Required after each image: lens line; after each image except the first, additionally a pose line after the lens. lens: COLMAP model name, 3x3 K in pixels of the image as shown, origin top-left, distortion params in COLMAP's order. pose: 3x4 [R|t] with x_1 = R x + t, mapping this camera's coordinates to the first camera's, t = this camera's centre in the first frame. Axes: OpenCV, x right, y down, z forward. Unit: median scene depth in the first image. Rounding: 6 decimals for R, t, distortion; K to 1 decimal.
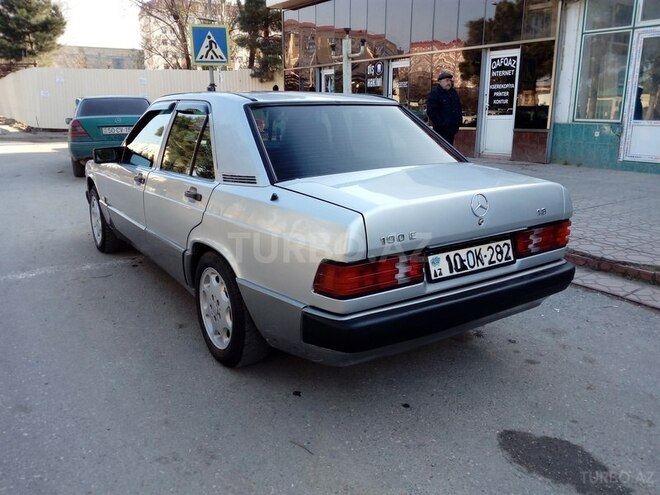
lens RADIAL K [[543.4, 0, 339.3], [0, 543.4, 248.3], [0, 0, 1]] dist [0.034504, -0.057923]
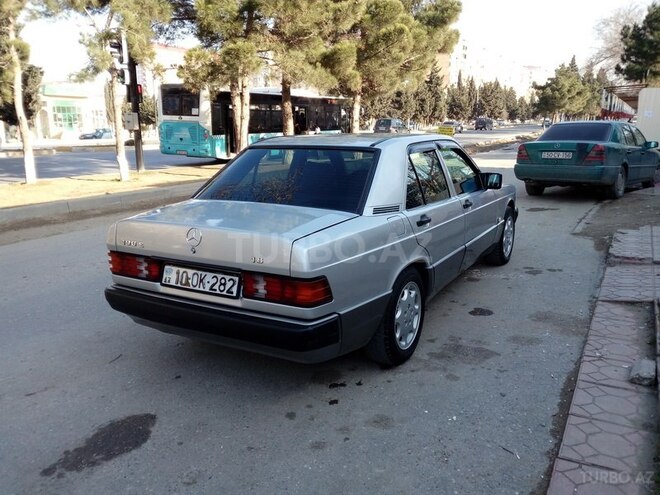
lens RADIAL K [[539.8, 0, 335.7], [0, 539.8, 246.5], [0, 0, 1]] dist [0.071738, -0.120629]
pose [[0.440190, 0.194282, -0.876634, 1.356772], [-0.220863, 0.969743, 0.104014, -0.235937], [0.870317, 0.147830, 0.469781, 0.647785]]
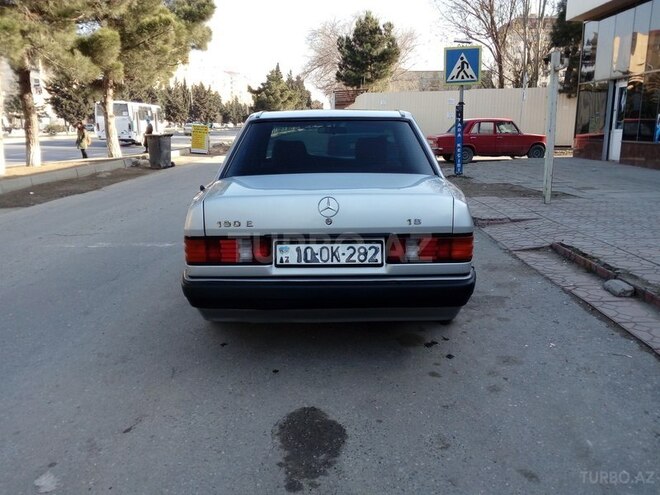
lens RADIAL K [[539.8, 0, 335.7], [0, 539.8, 246.5], [0, 0, 1]] dist [0.071738, -0.120629]
pose [[0.822480, 0.117935, -0.556434, 0.832968], [-0.136612, 0.990592, 0.008024, -0.007545], [0.552145, 0.069416, 0.830853, 0.070731]]
